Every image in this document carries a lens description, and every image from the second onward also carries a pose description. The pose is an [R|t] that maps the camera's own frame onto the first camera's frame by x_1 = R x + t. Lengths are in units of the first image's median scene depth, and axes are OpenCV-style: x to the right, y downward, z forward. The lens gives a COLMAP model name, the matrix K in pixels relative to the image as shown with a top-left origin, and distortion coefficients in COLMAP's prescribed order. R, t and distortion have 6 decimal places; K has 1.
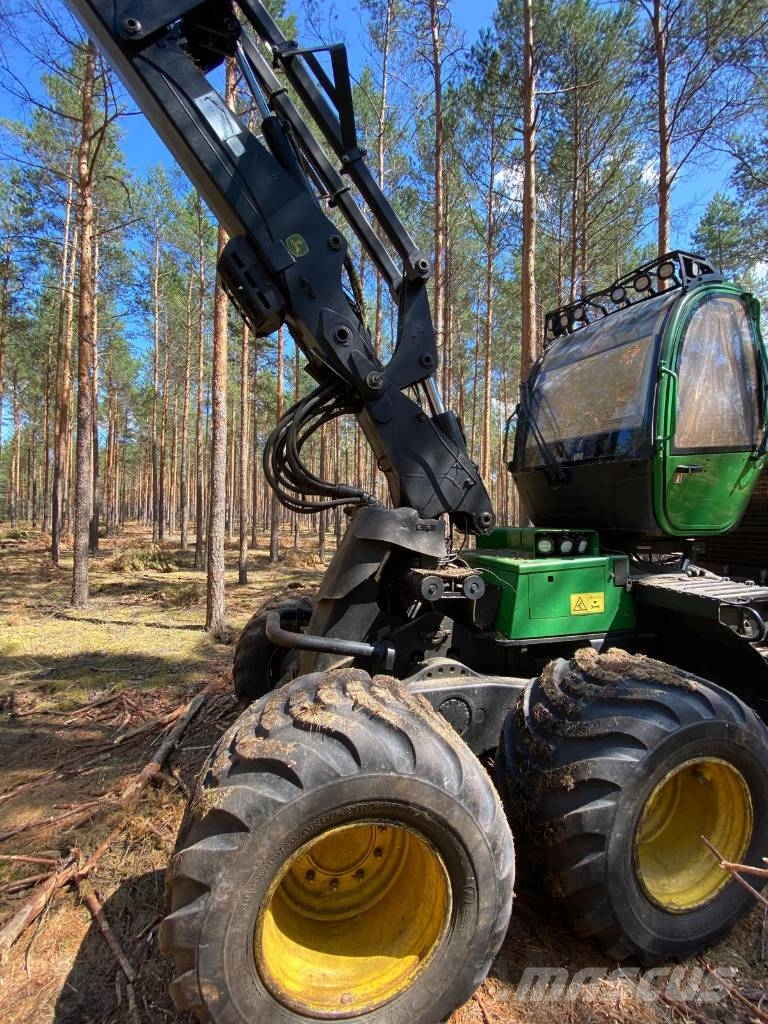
lens RADIAL K [[410.4, 0, 384.0], [0, 410.4, 512.0], [0, 0, 1]] dist [0.022566, -0.023694]
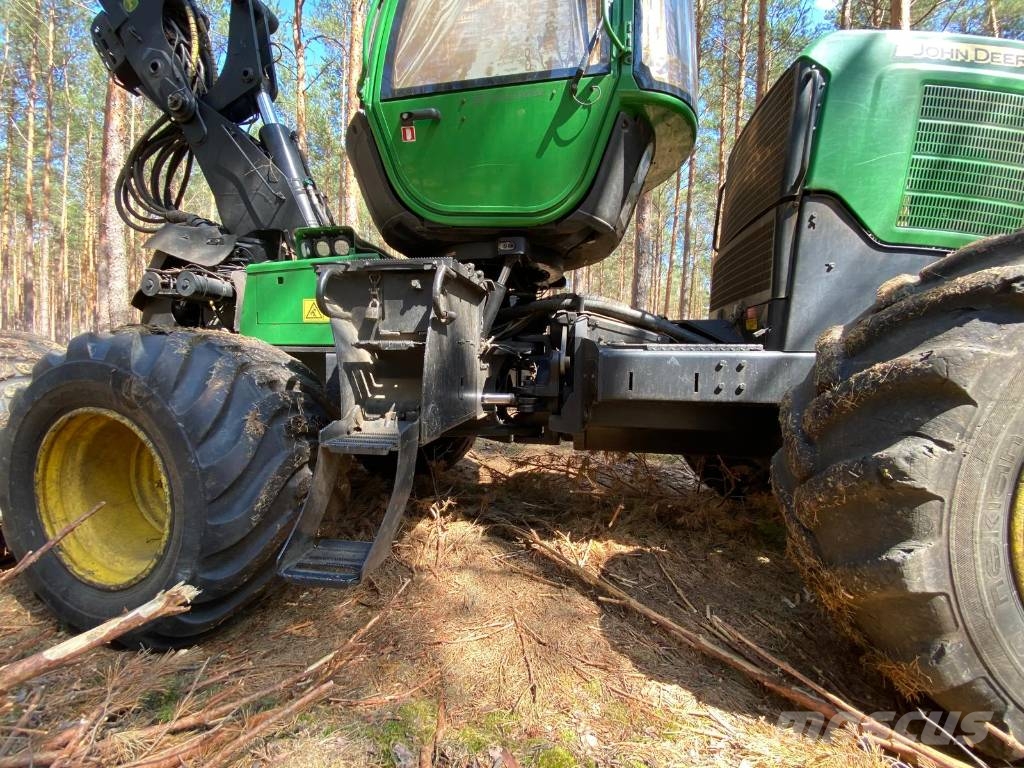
lens RADIAL K [[410.4, 0, 507.8], [0, 410.4, 380.7], [0, 0, 1]] dist [0.022566, -0.023694]
pose [[0.889368, 0.044481, -0.455023, 1.216623], [-0.017226, 0.997809, 0.063872, 0.303062], [0.456867, -0.048967, 0.888186, 0.406514]]
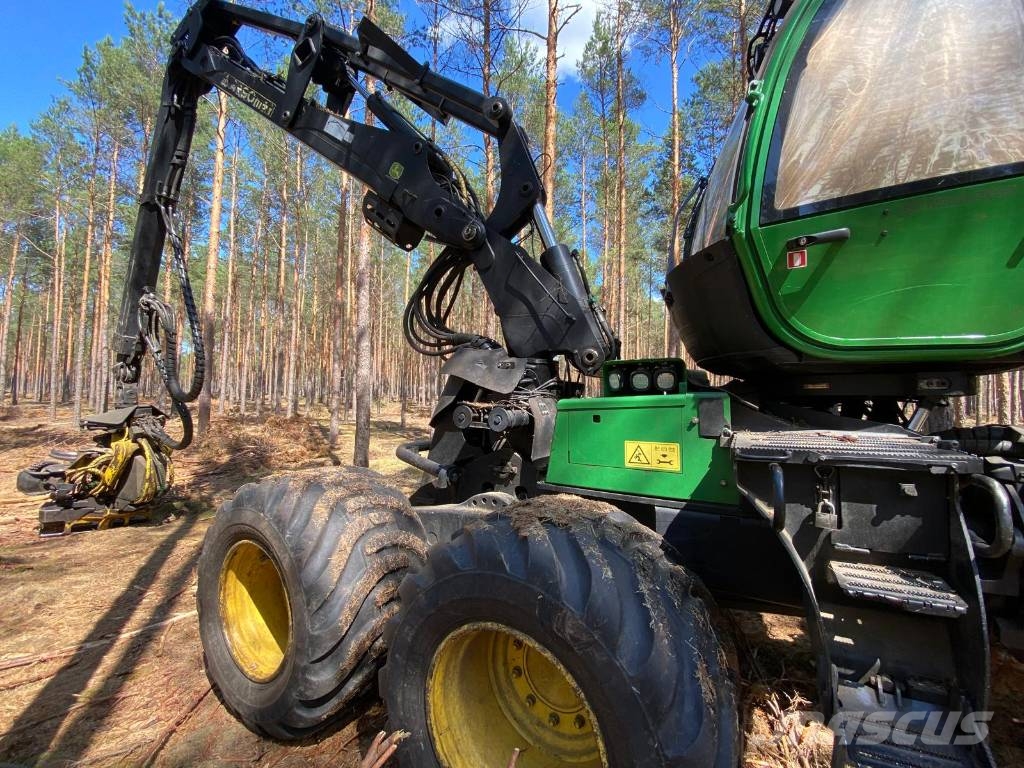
lens RADIAL K [[410.4, 0, 507.8], [0, 410.4, 380.7], [0, 0, 1]] dist [0.022566, -0.023694]
pose [[0.686747, -0.025514, -0.726449, 0.851292], [0.001834, 0.999441, -0.033368, 0.109486], [0.726894, 0.021583, 0.686410, 0.296957]]
